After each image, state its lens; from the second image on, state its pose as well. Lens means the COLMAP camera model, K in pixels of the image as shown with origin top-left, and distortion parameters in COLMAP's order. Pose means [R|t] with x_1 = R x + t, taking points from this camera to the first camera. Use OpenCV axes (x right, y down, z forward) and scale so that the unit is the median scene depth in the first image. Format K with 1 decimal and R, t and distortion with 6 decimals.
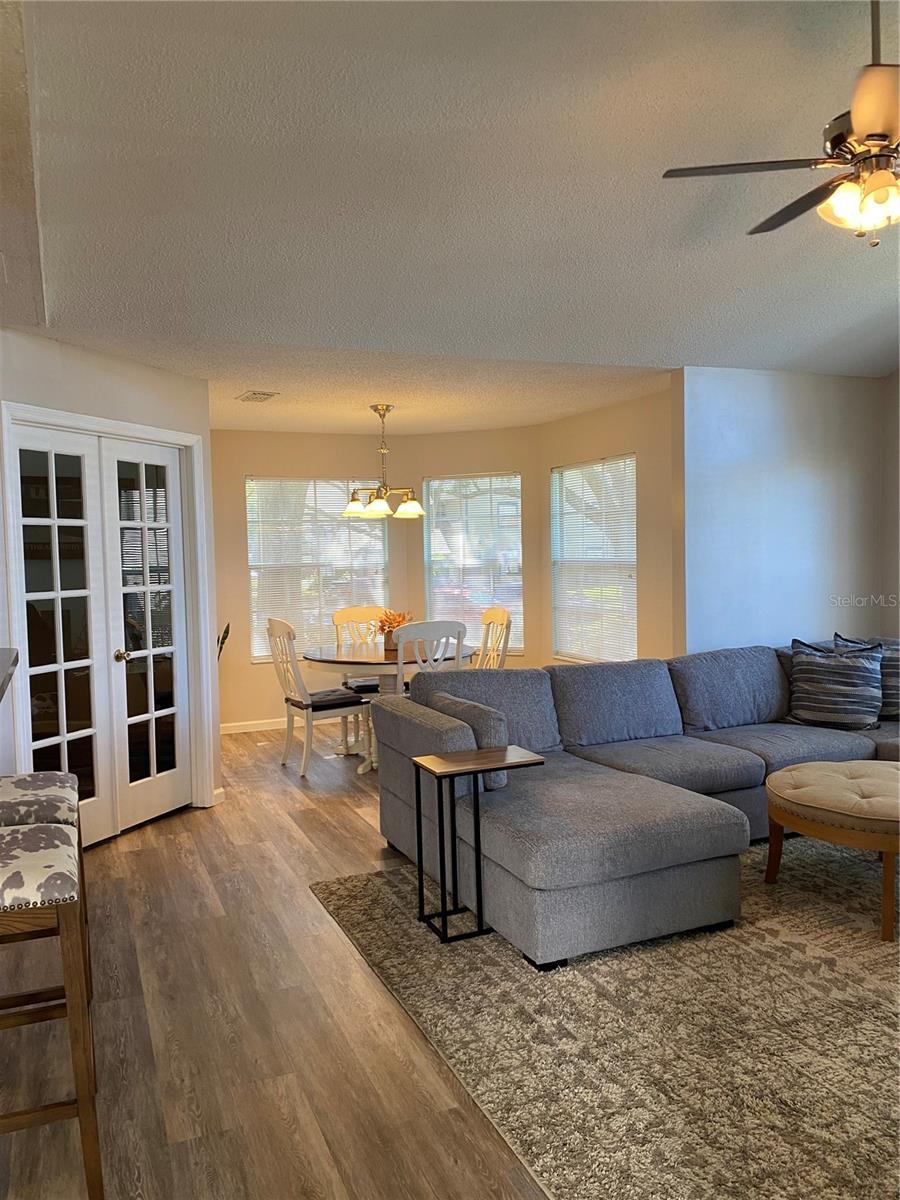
lens RADIAL K [[904.1, 0, 466.6], [0, 904.1, 601.5], [0, 0, 1]] dist [0.004112, -0.000092]
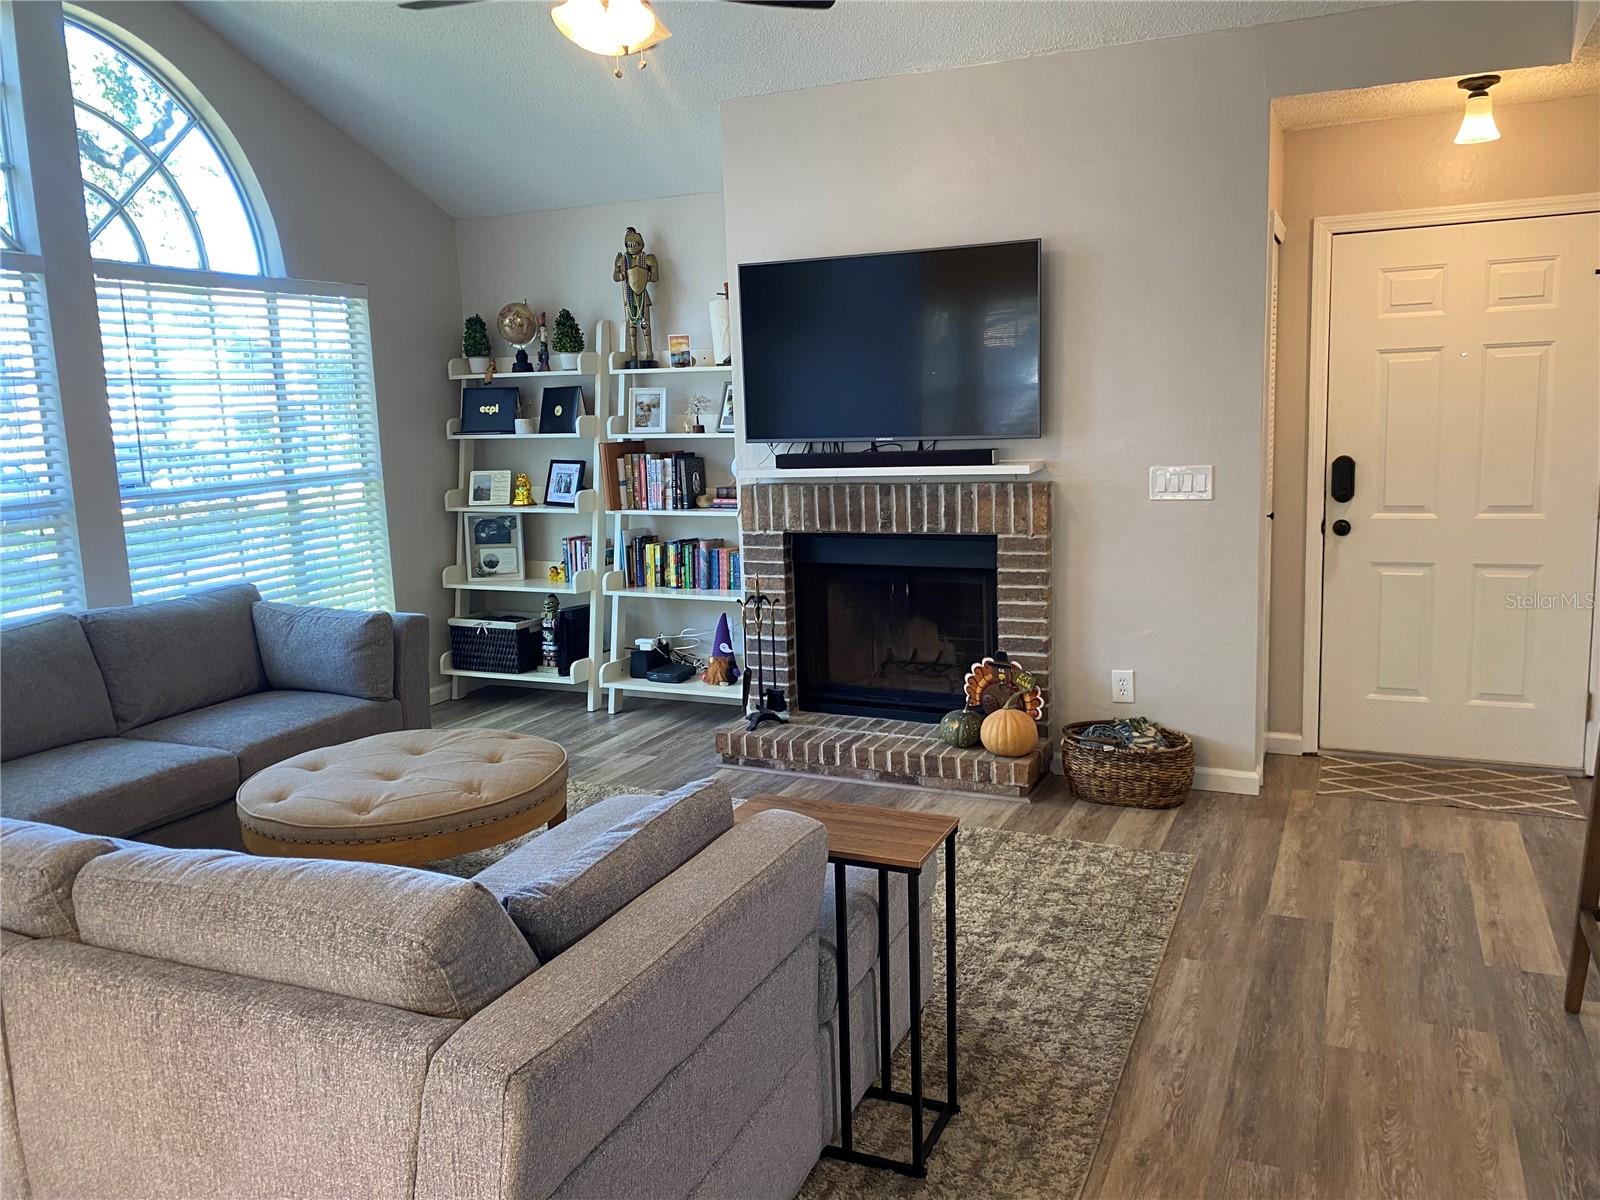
lens RADIAL K [[1189.1, 0, 806.7], [0, 1189.1, 597.2], [0, 0, 1]] dist [0.011900, -0.034588]
pose [[-0.658905, -0.076529, 0.748323, -0.485342], [0.091982, 0.979149, 0.181126, -0.078073], [-0.746581, 0.188177, -0.638127, 1.458318]]
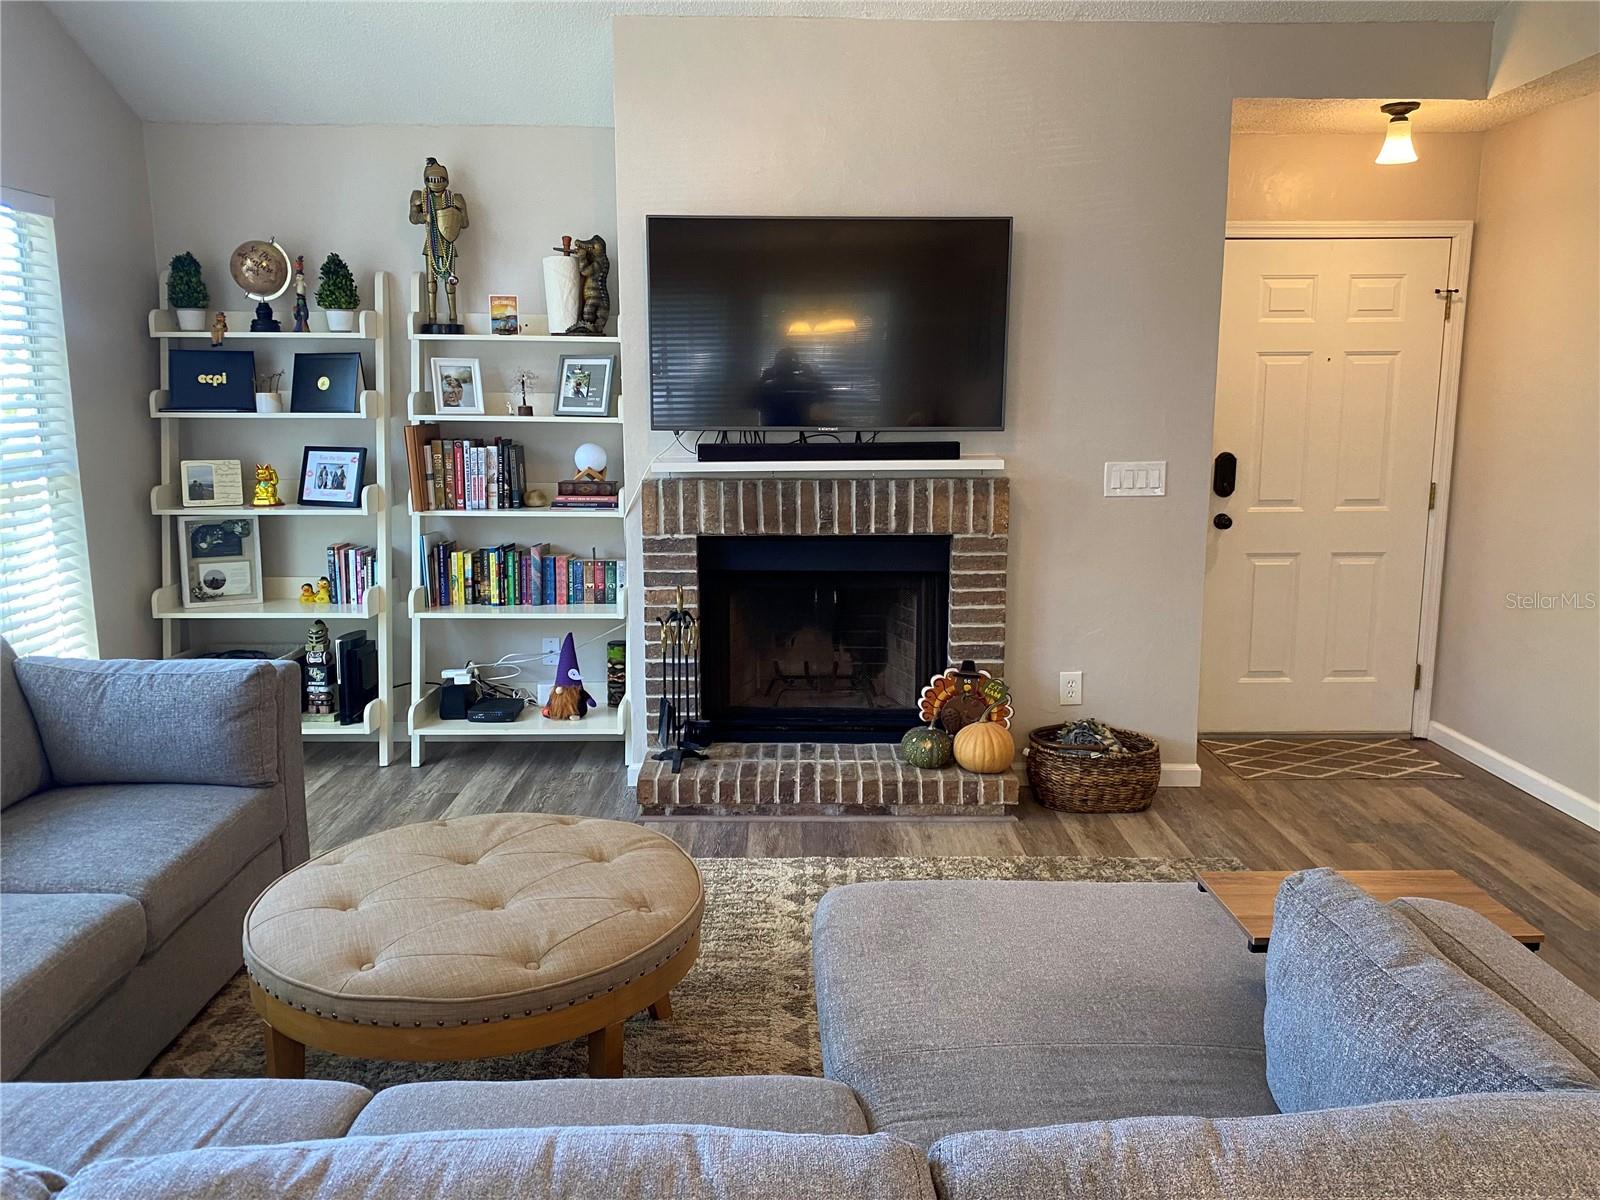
lens RADIAL K [[1205.5, 0, 784.9], [0, 1205.5, 586.2], [0, 0, 1]] dist [0.004112, -0.000092]
pose [[-0.915373, -0.044408, 0.400150, 0.047357], [0.044488, 0.976655, 0.210158, -0.103811], [-0.400141, 0.210175, -0.892028, 1.633064]]
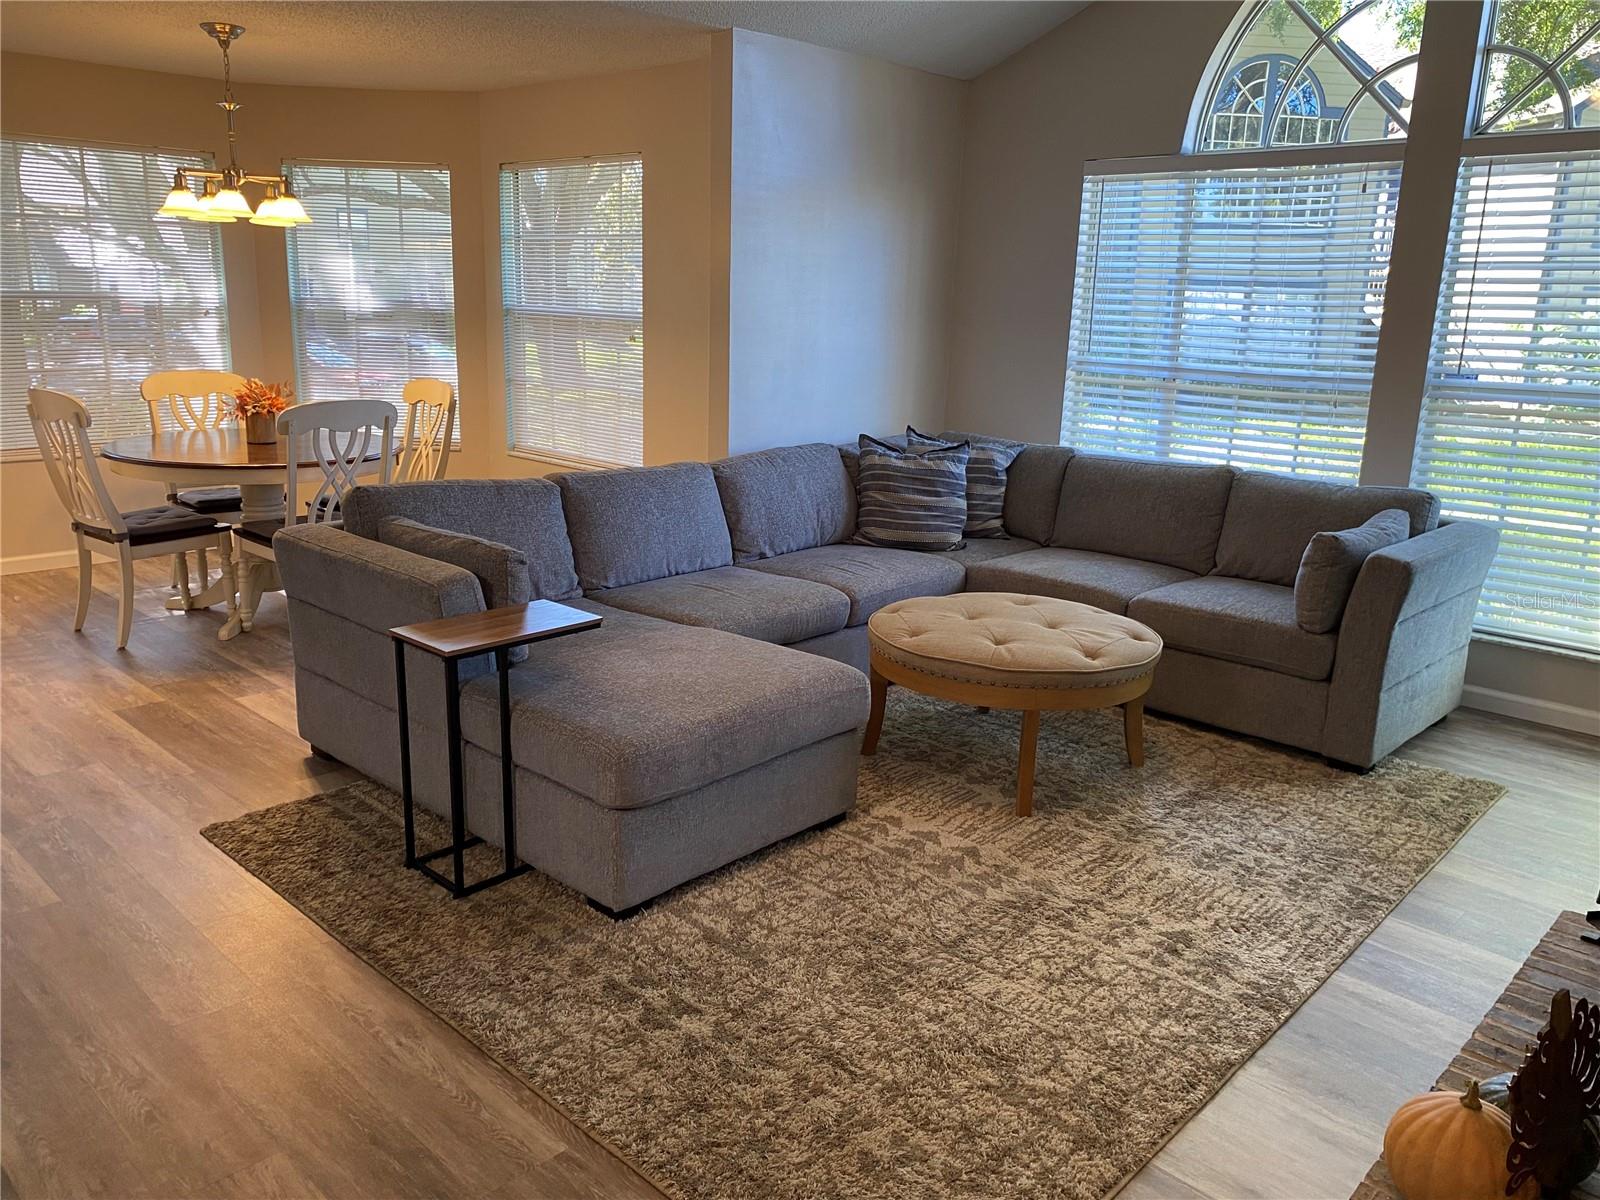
lens RADIAL K [[1193.7, 0, 800.0], [0, 1193.7, 600.0], [0, 0, 1]] dist [0.030798, -0.030569]
pose [[0.921635, -0.048034, 0.385073, -0.121770], [-0.026474, 0.982215, 0.185885, -0.009818], [-0.387153, -0.181513, 0.903972, 0.139472]]
